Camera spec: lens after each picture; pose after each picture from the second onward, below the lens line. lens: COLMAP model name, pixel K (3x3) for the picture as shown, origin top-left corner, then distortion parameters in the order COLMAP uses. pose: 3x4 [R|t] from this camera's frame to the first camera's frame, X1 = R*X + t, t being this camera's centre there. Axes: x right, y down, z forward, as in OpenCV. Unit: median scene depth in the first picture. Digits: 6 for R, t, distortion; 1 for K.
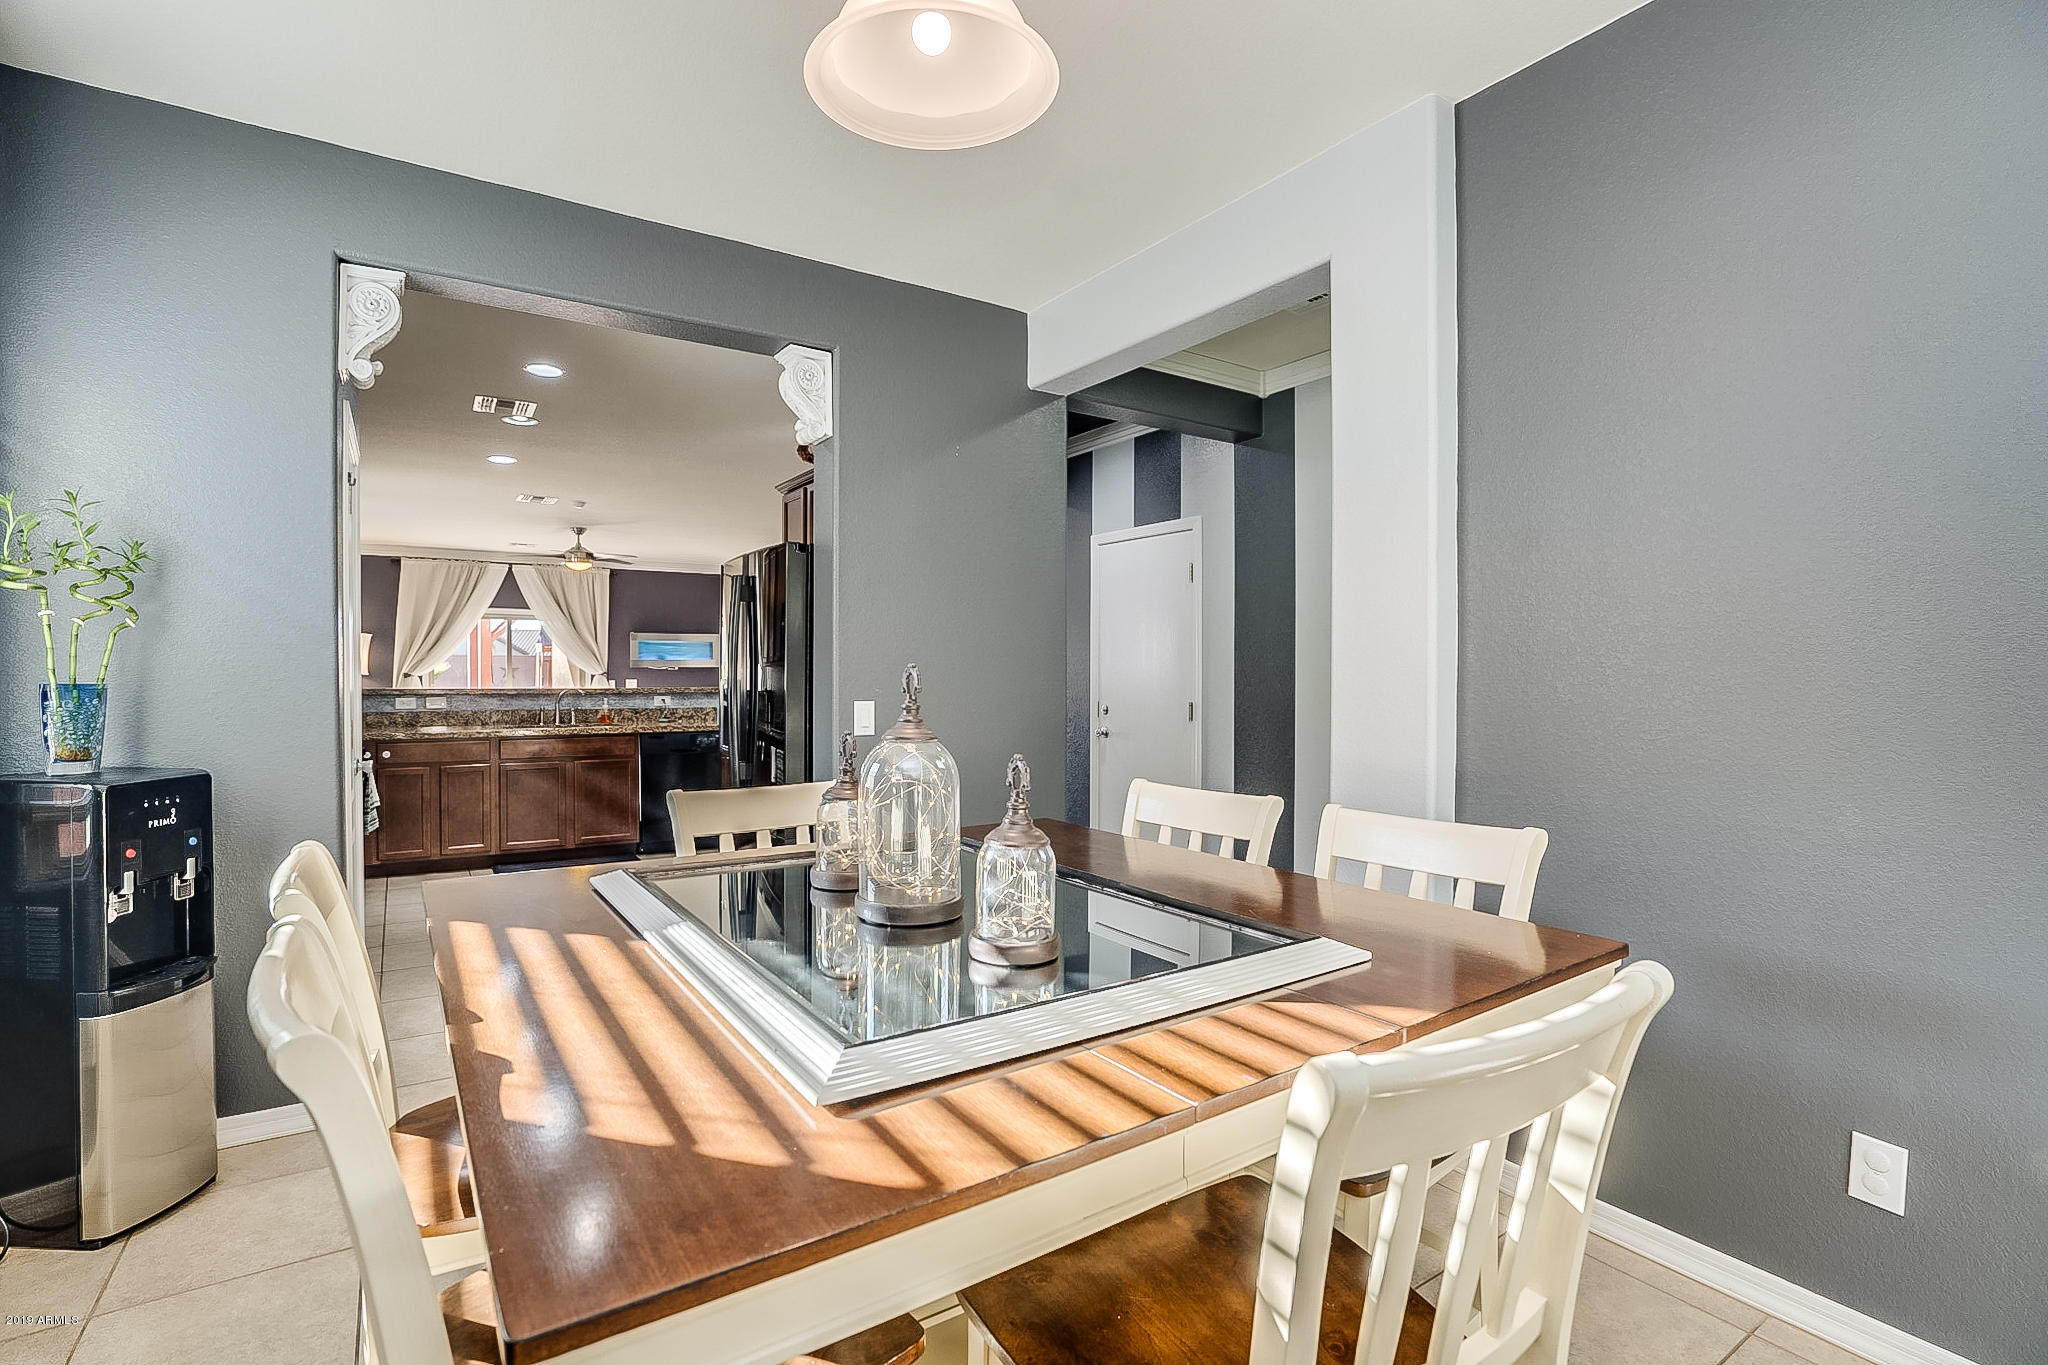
lens RADIAL K [[969.0, 0, 1016.8], [0, 969.0, 683.1], [0, 0, 1]] dist [-0.026130, 0.012697]
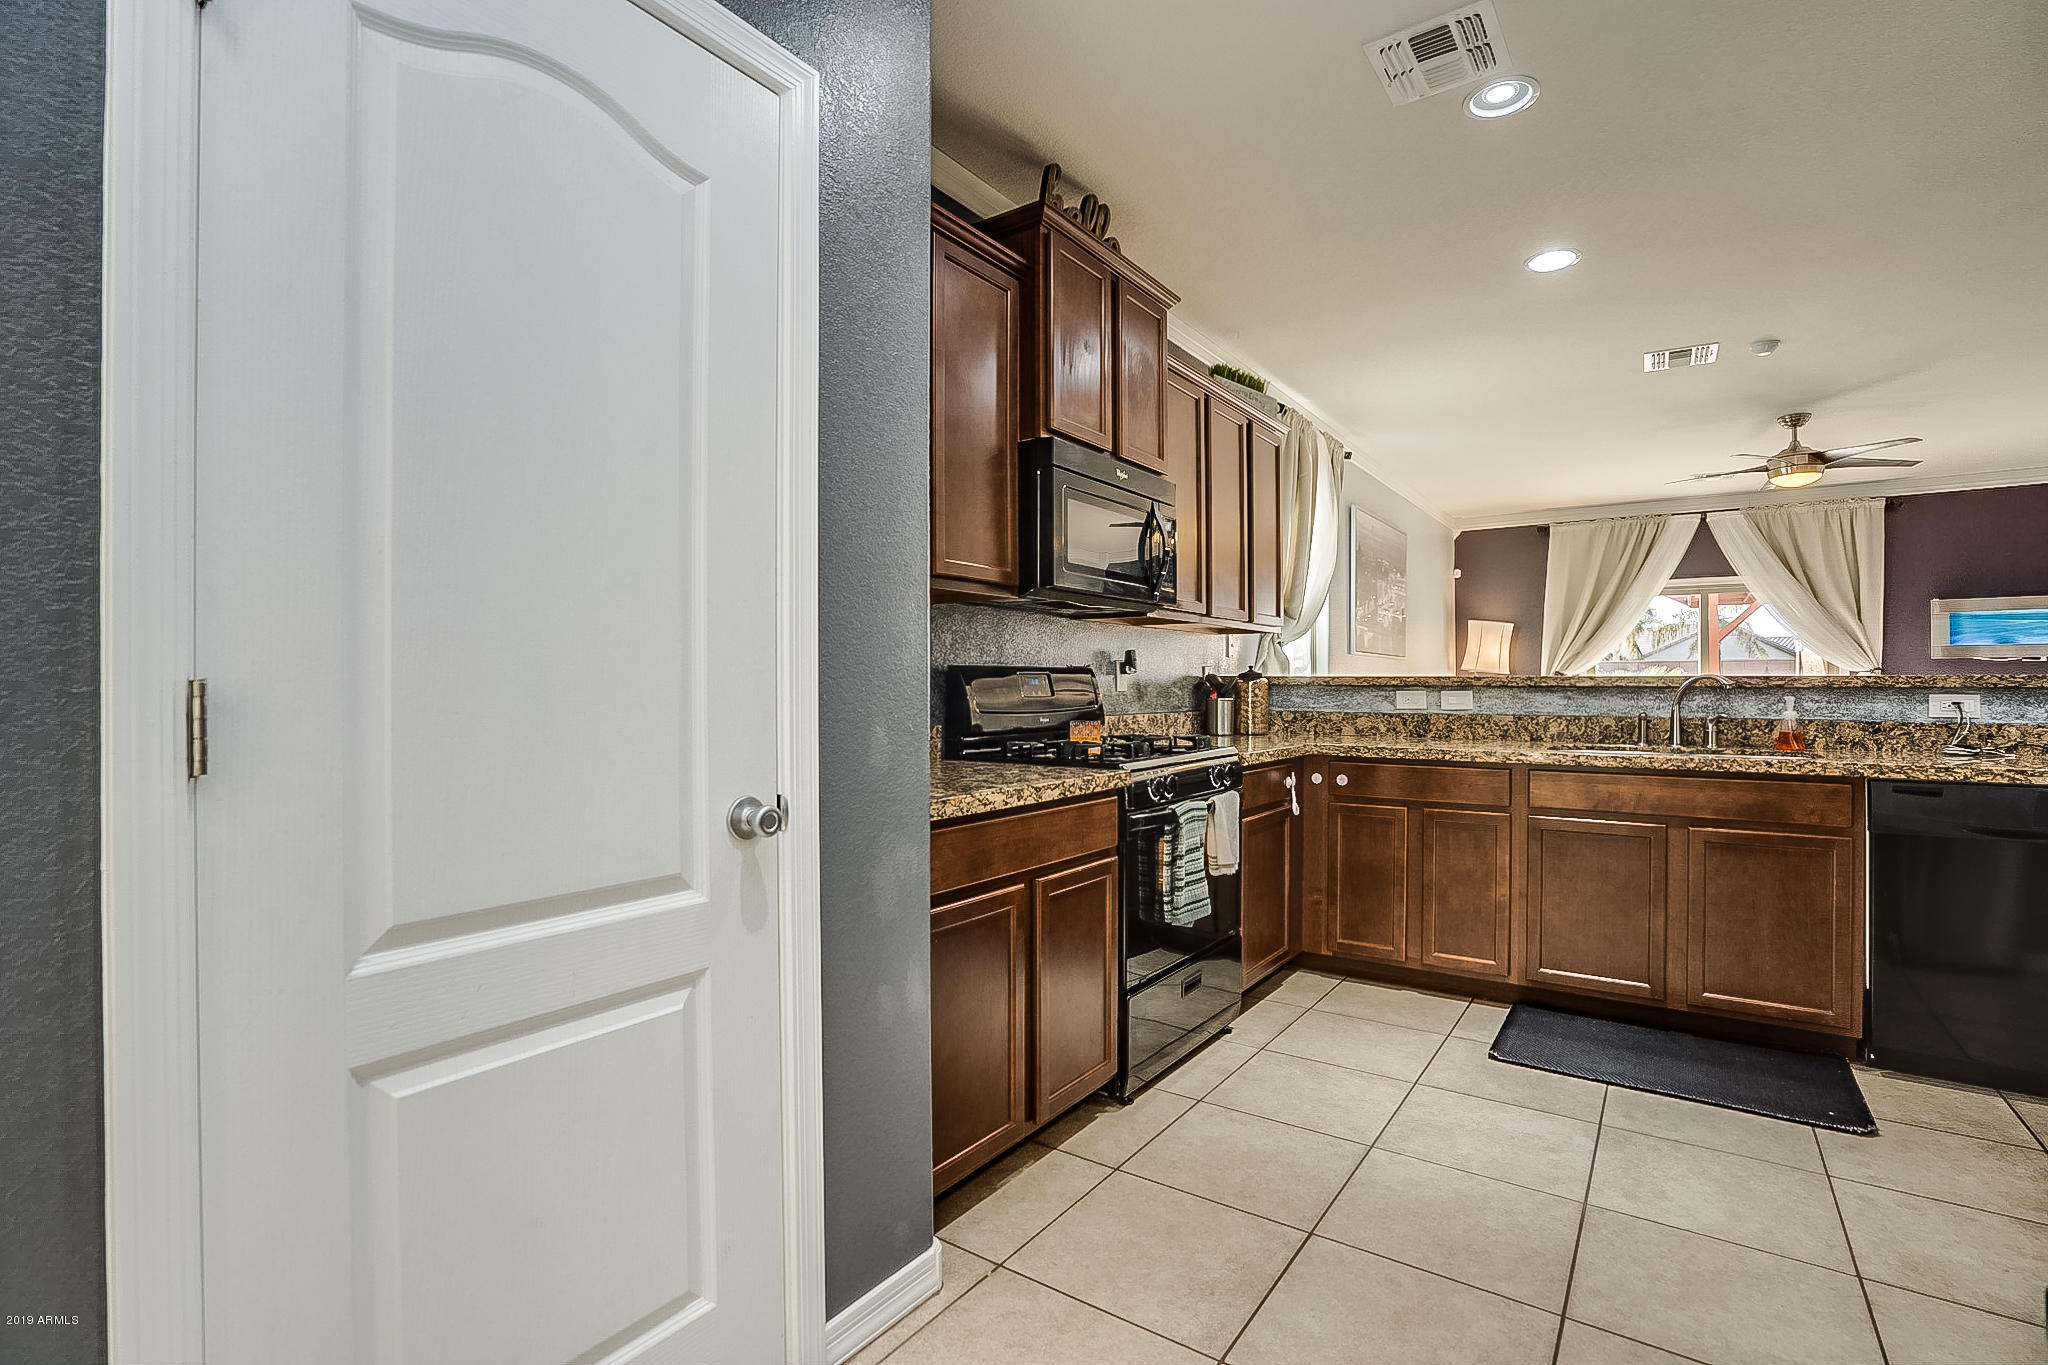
lens RADIAL K [[952.0, 0, 991.9], [0, 952.0, 684.4], [0, 0, 1]] dist [-0.027548, 0.007412]
pose [[0.362652, -0.005699, -0.931907, -0.143802], [-0.009621, 0.999905, -0.009859, 0.017974], [0.931875, 0.012542, 0.362563, 0.477025]]
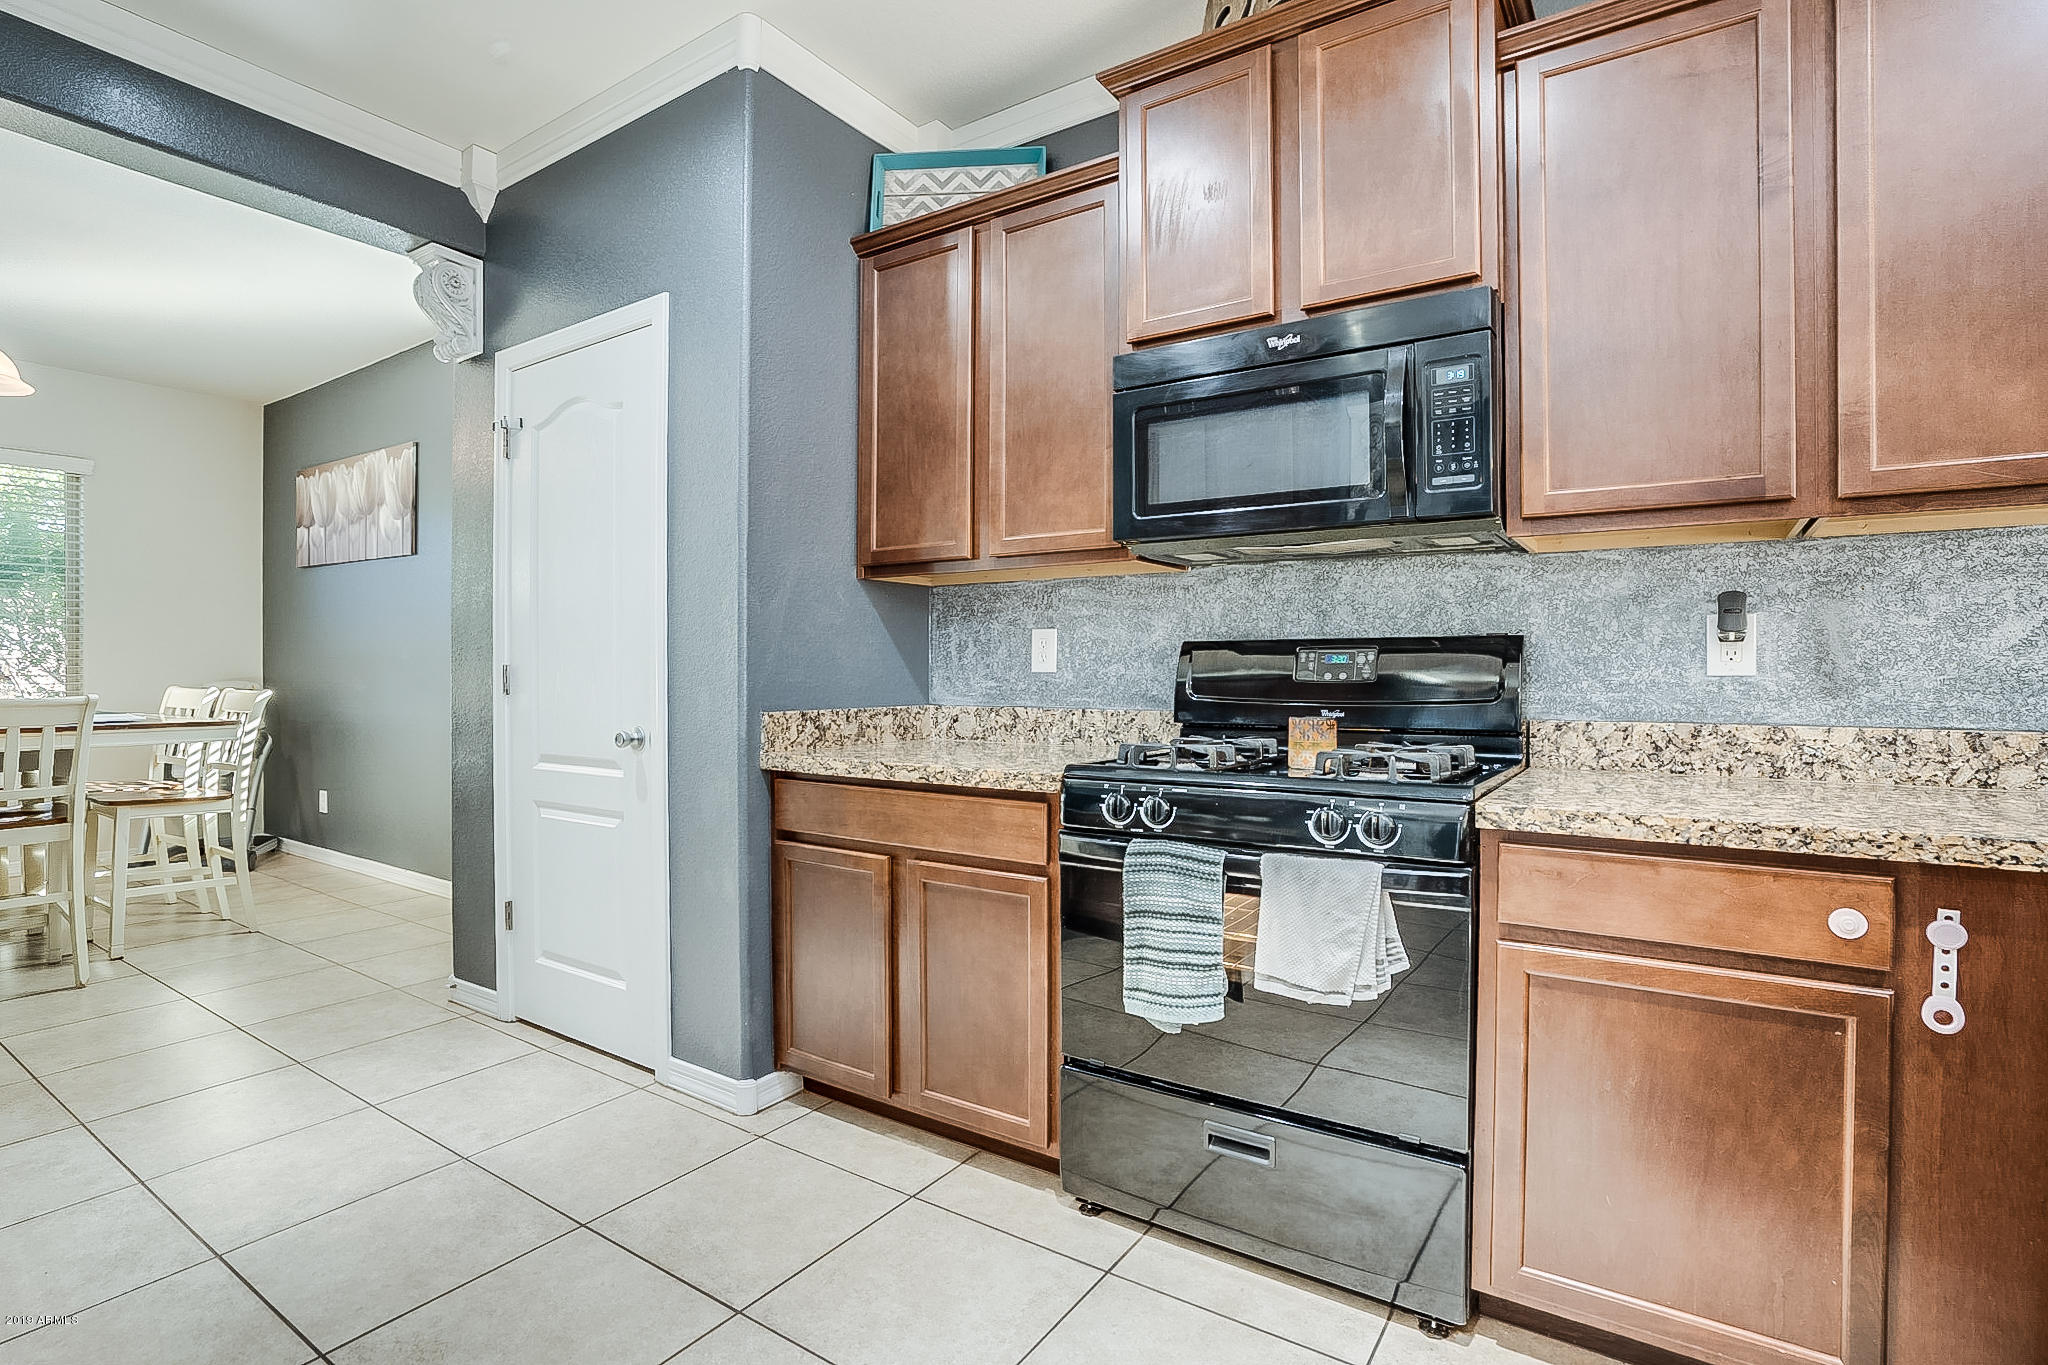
lens RADIAL K [[969.0, 0, 1033.2], [0, 969.0, 677.1], [0, 0, 1]] dist [-0.026130, 0.012697]
pose [[-0.907915, -0.005259, -0.419122, -0.333567], [-0.011536, 0.999856, 0.012445, 0.014644], [0.418996, 0.016134, -0.907845, 0.909354]]
